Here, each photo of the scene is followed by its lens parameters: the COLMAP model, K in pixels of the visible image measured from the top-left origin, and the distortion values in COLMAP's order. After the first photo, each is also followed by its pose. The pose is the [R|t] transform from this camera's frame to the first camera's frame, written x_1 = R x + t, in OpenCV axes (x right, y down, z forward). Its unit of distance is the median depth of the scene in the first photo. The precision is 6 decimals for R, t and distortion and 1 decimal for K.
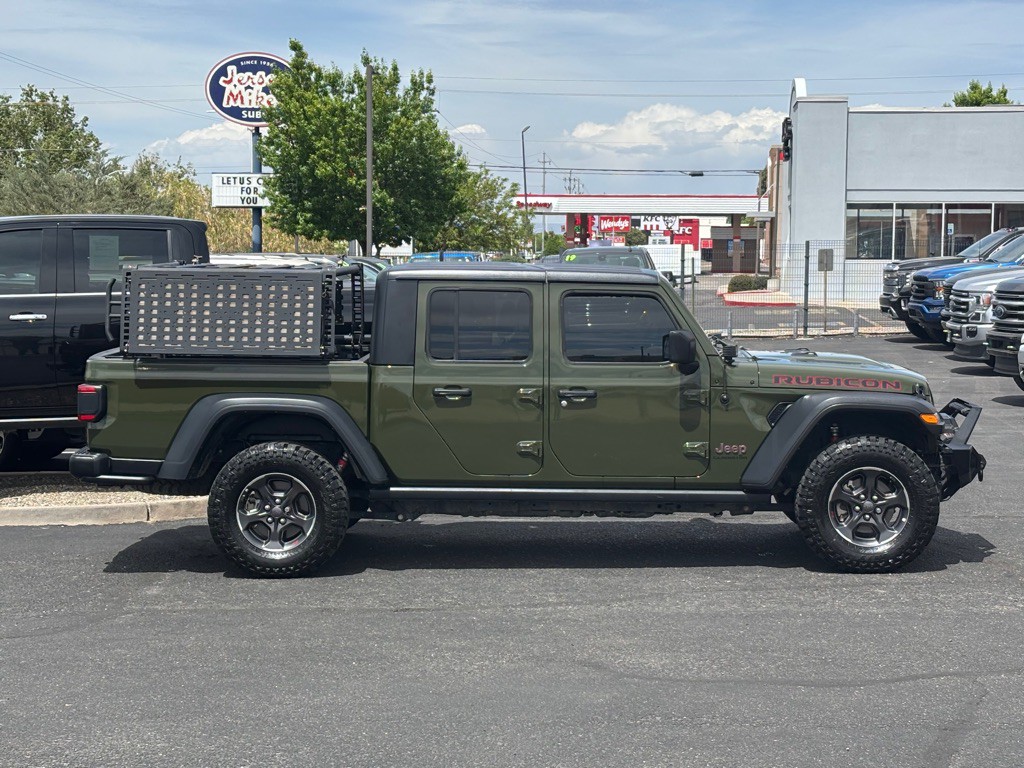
lens RADIAL K [[2250.8, 0, 512.4], [0, 2250.8, 352.2], [0, 0, 1]] dist [0.273169, -0.976011]
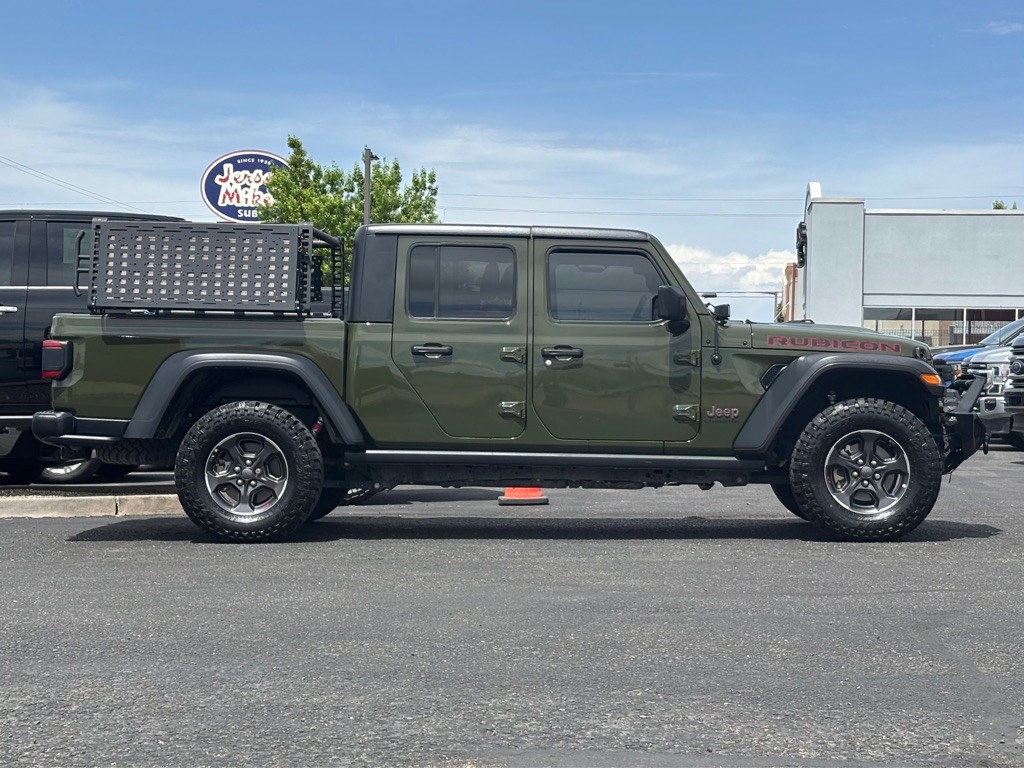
lens RADIAL K [[2357.1, 0, 511.4], [0, 2357.1, 435.6], [0, 0, 1]] dist [0.279460, -1.072012]
pose [[0.999866, 0.008820, -0.013780, 0.021080], [-0.010172, 0.994795, -0.101389, 0.154790], [0.012814, 0.101516, 0.994751, 0.004698]]
